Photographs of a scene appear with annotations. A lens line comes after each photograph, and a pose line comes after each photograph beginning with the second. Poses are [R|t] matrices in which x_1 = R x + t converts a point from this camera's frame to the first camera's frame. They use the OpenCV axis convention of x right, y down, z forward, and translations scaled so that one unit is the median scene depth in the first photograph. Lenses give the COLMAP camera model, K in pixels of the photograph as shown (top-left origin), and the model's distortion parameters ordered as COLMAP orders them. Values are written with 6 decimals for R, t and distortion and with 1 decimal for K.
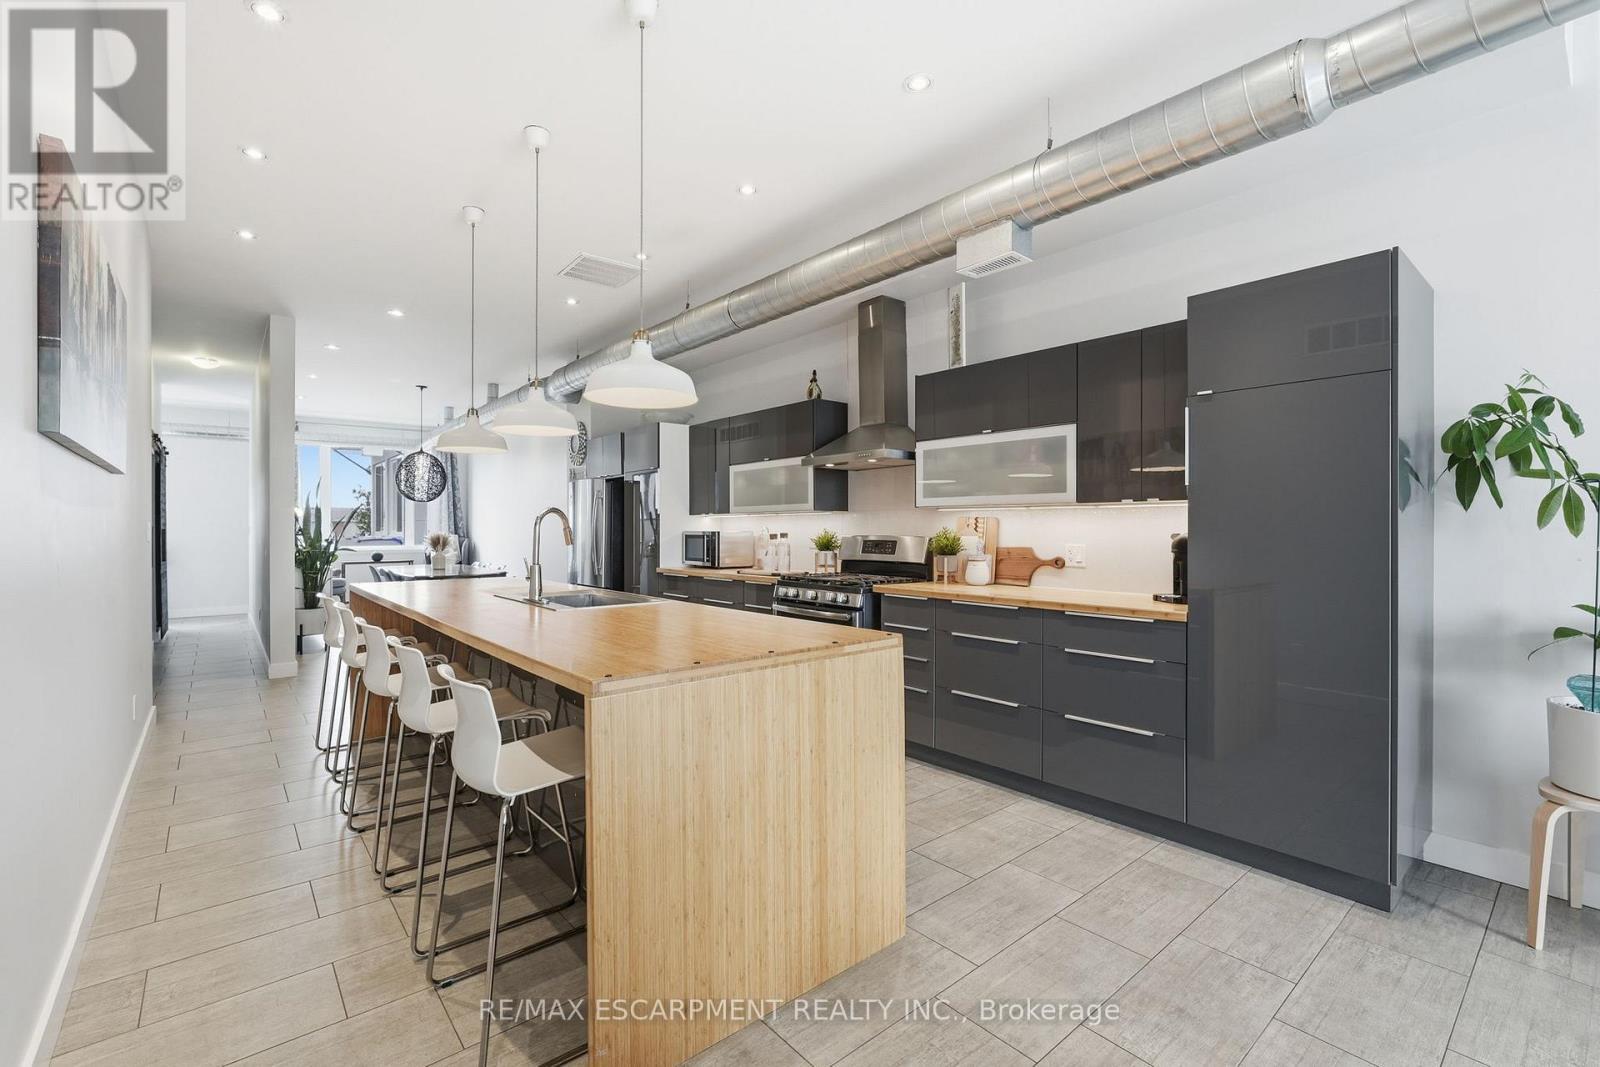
lens RADIAL K [[693.9, 0, 800.0], [0, 693.9, 533.5], [0, 0, 1]] dist [-0.003172, -0.000060]
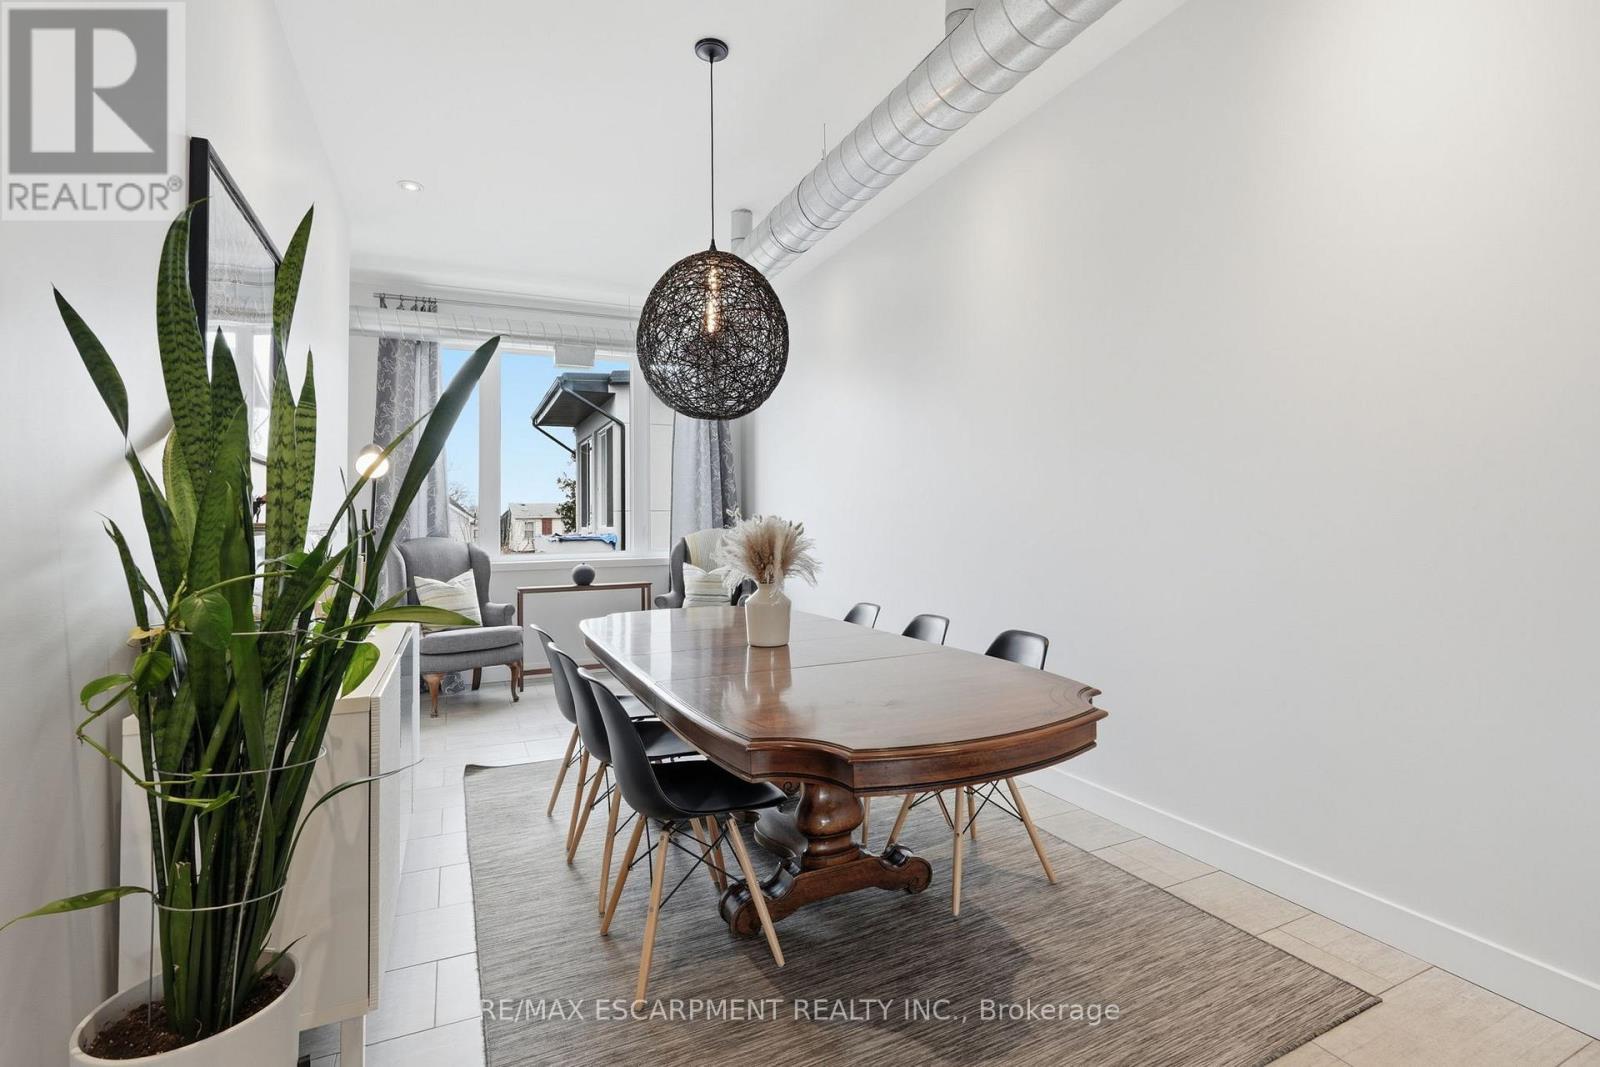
lens RADIAL K [[742.2, 0, 800.1], [0, 742.2, 494.7], [0, 0, 1]] dist [-0.006938, 0.000316]
pose [[0.965537, -0.023334, -0.259219, -0.283423], [0.012005, 0.998906, -0.045202, 0.002044], [0.259991, 0.040533, 0.964760, 0.463613]]
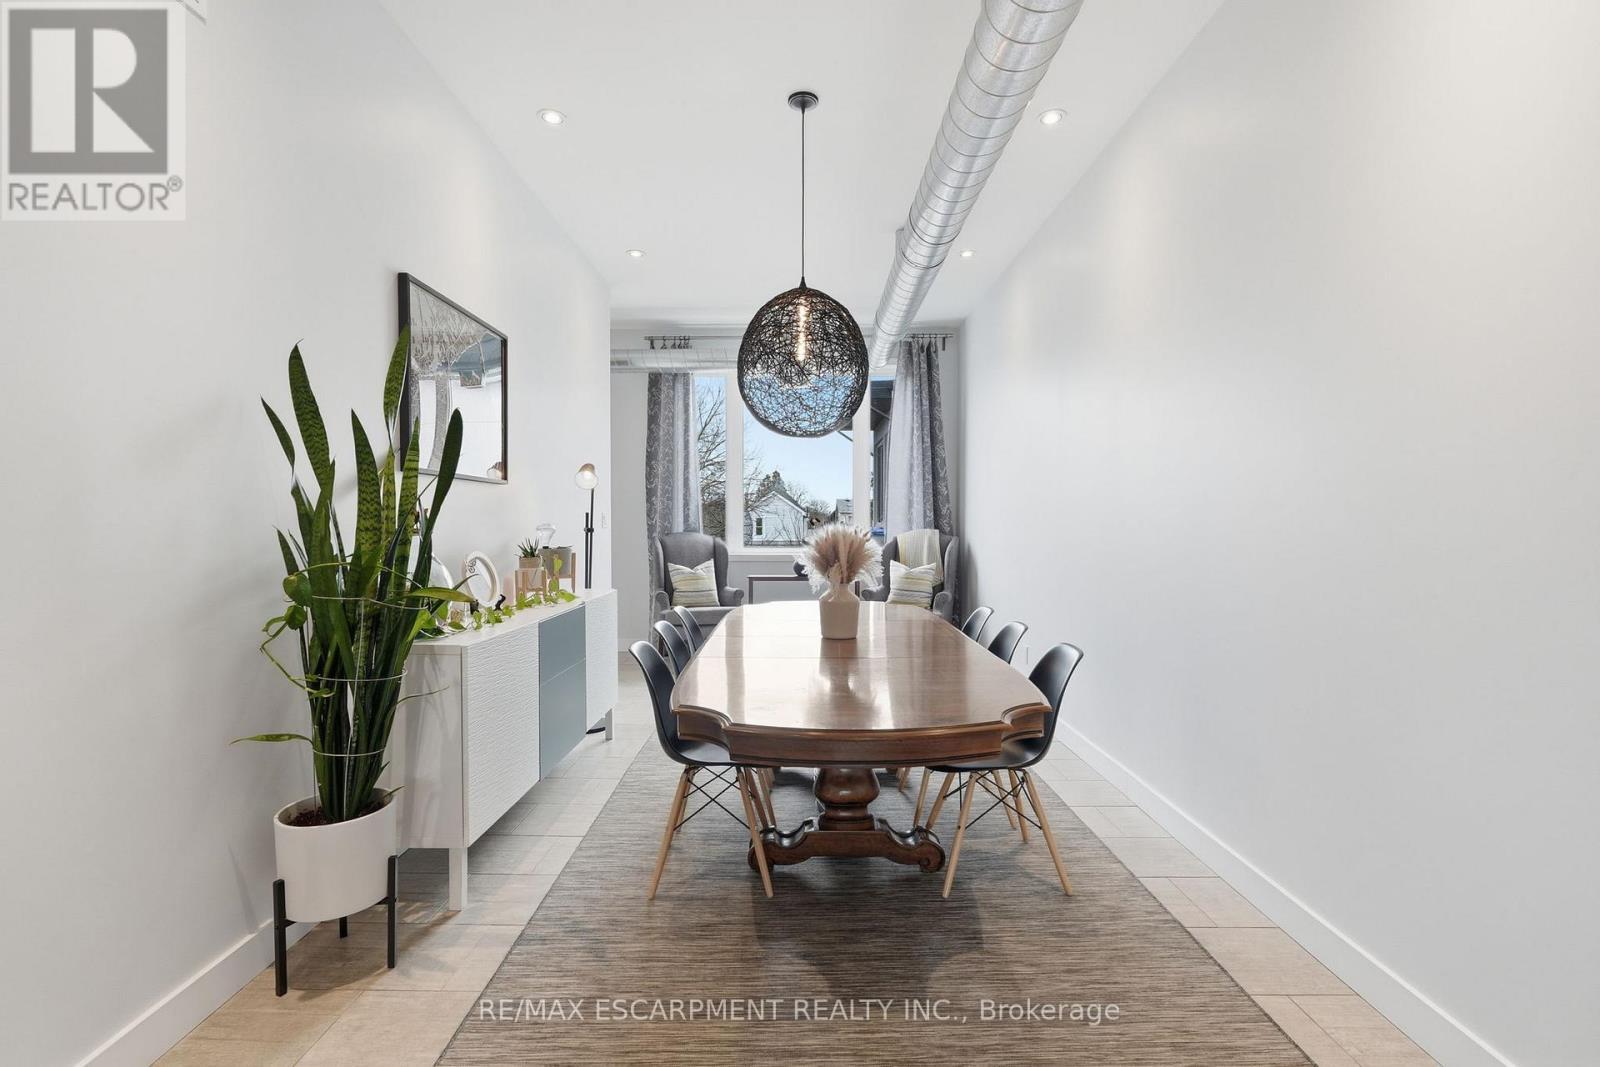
lens RADIAL K [[714.1, 0, 800.0], [0, 714.1, 533.5], [0, 0, 1]] dist [-0.000610, -0.000047]
pose [[0.763086, 0.012768, -0.646171, -0.209182], [-0.005274, 0.999895, 0.013529, -0.001471], [0.646276, -0.006916, 0.763073, 0.482565]]
